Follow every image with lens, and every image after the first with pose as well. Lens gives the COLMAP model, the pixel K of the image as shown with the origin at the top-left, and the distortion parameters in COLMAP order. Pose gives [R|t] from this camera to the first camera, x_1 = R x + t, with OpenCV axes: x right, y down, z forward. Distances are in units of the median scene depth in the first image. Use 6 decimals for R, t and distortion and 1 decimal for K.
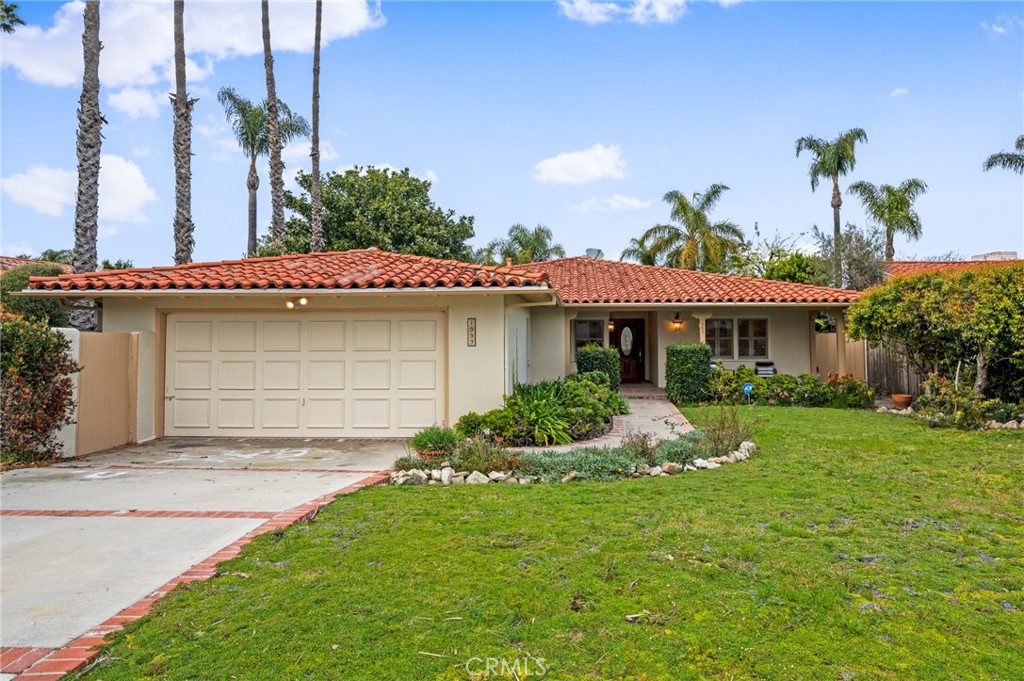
lens RADIAL K [[641.0, 0, 541.7], [0, 641.0, 299.7], [0, 0, 1]] dist [-0.000037, 0.004054]
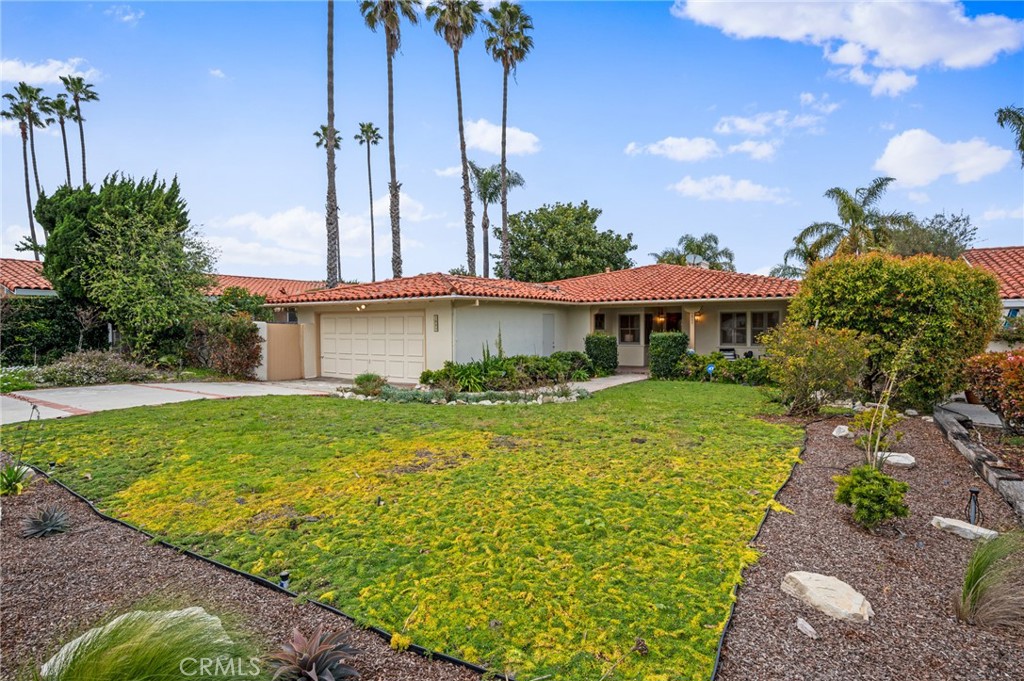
lens RADIAL K [[524.4, 0, 511.9], [0, 524.4, 332.7], [0, 0, 1]] dist [-0.001039, -0.000025]
pose [[0.858038, 0.005928, -0.513552, 0.454905], [0.027361, 0.997986, 0.057233, 0.001524], [0.512857, -0.063160, 0.856148, -0.042192]]
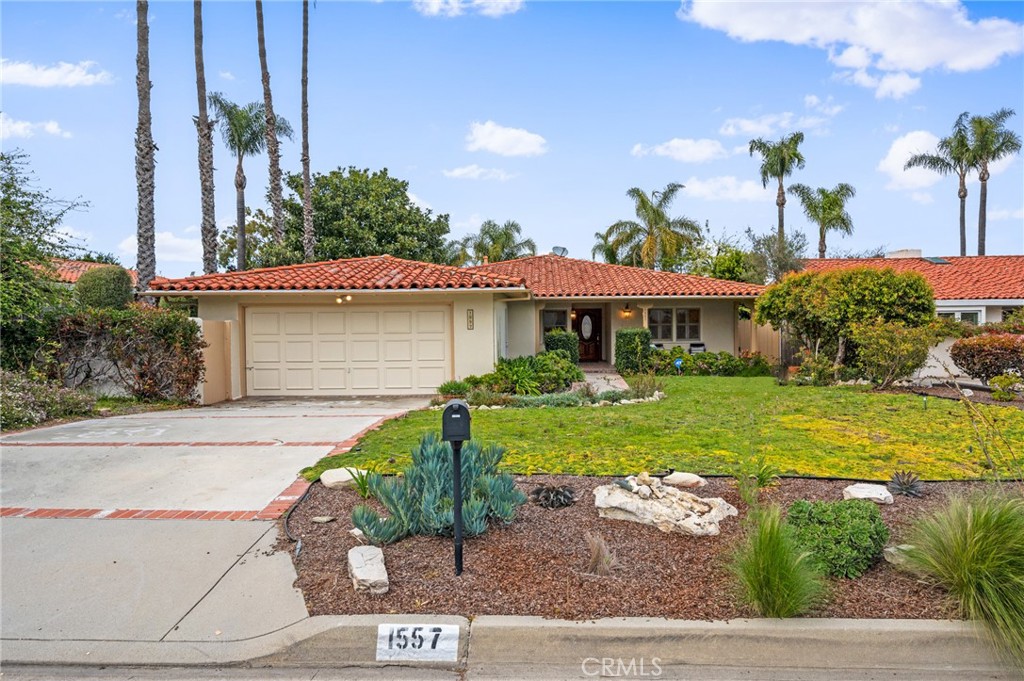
lens RADIAL K [[664.7, 0, 536.5], [0, 664.7, 328.0], [0, 0, 1]] dist [-0.001021, -0.001395]
pose [[0.999076, -0.005735, 0.042595, -0.015891], [0.003184, 0.998210, 0.059723, -0.010211], [-0.042861, -0.059532, 0.997306, -0.274219]]
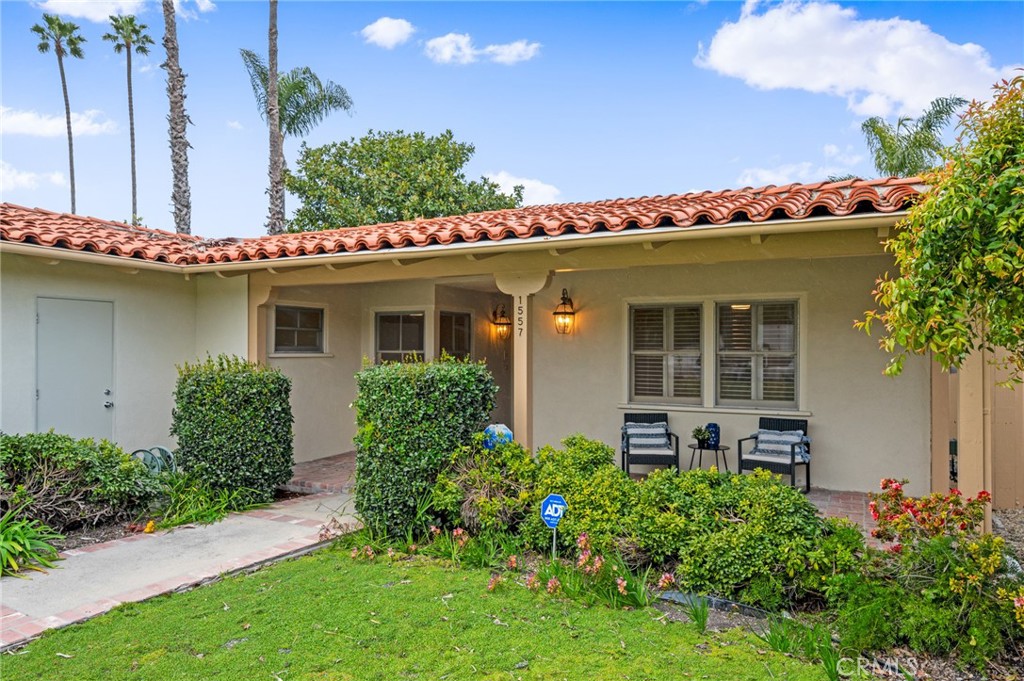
lens RADIAL K [[678.9, 0, 513.0], [0, 678.9, 345.1], [0, 0, 1]] dist [-0.007698, -0.001654]
pose [[0.912198, 0.002246, -0.409744, 0.388699], [0.013055, 0.999318, 0.034540, 0.043279], [0.409543, -0.036857, 0.911546, 0.626183]]
